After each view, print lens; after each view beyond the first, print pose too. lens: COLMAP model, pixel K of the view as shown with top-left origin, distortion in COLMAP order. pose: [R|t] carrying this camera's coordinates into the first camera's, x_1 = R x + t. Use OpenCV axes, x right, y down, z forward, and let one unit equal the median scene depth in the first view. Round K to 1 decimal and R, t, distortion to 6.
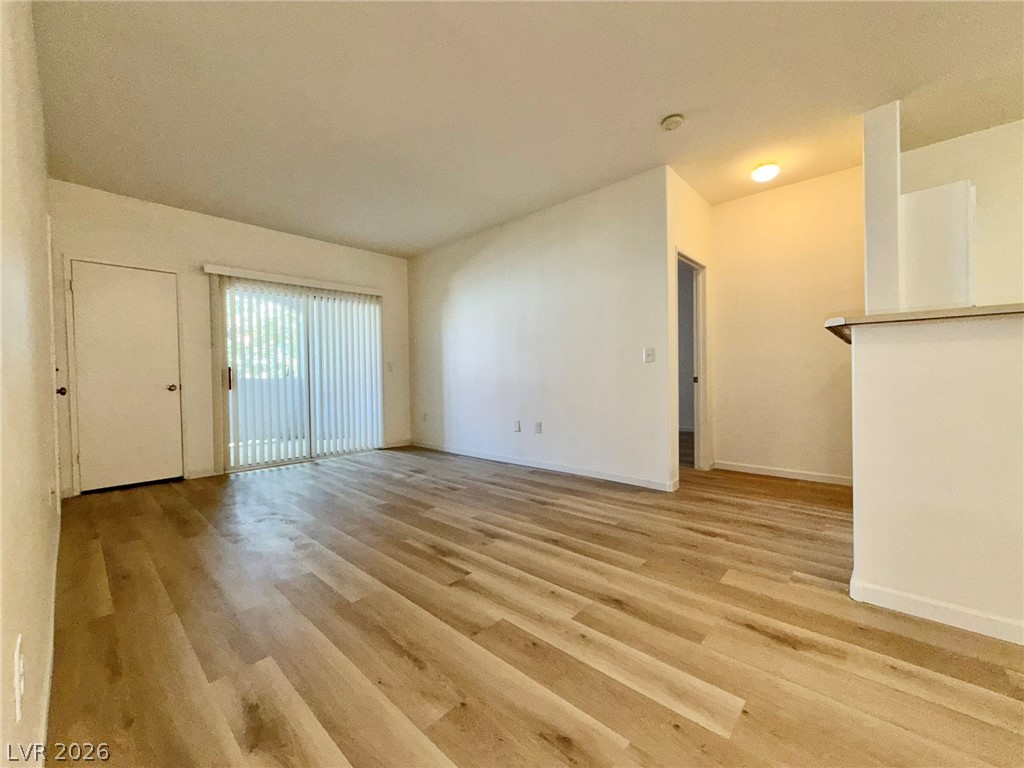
lens RADIAL K [[410.6, 0, 507.3], [0, 410.6, 384.2], [0, 0, 1]] dist [0.000191, 0.000072]
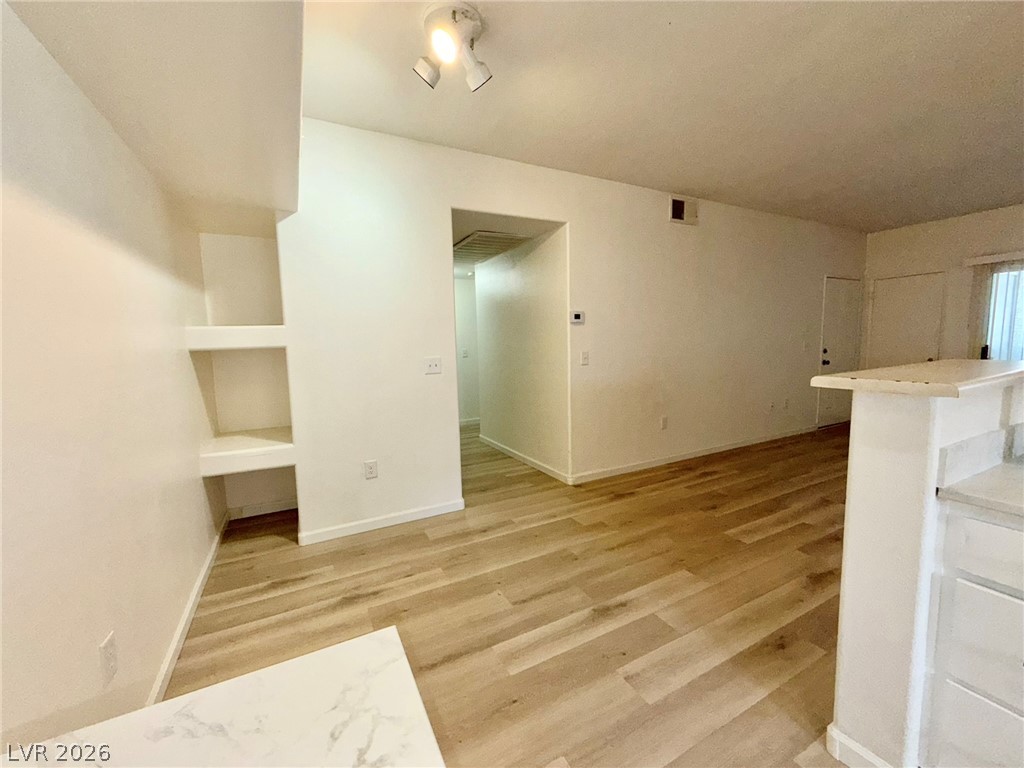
lens RADIAL K [[410.6, 0, 507.3], [0, 410.6, 384.2], [0, 0, 1]] dist [0.000191, 0.000072]
pose [[-0.329371, 0.128302, -0.935443, 1.404815], [0.017185, 0.991375, 0.129923, -0.171291], [0.944044, 0.026718, -0.328735, 0.241515]]
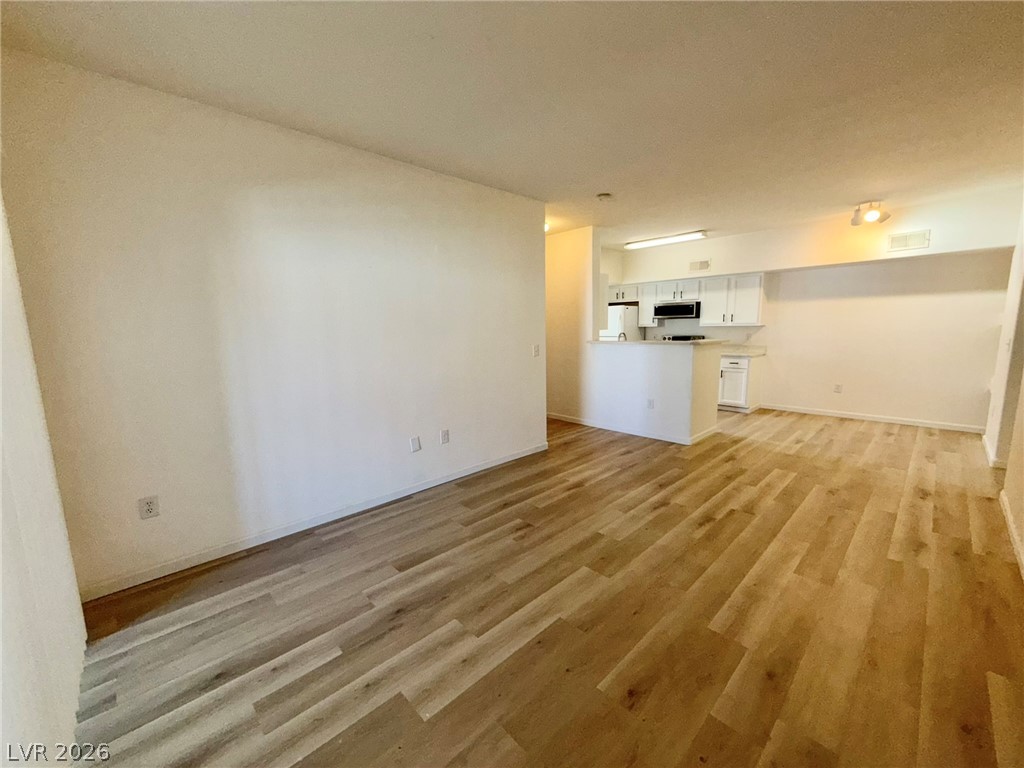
lens RADIAL K [[410.6, 0, 507.3], [0, 410.6, 384.2], [0, 0, 1]] dist [0.000191, 0.000072]
pose [[0.056439, -0.129665, 0.989950, -1.310268], [0.034336, 0.991196, 0.127870, -0.188127], [-0.997815, 0.026774, 0.060394, 1.421358]]
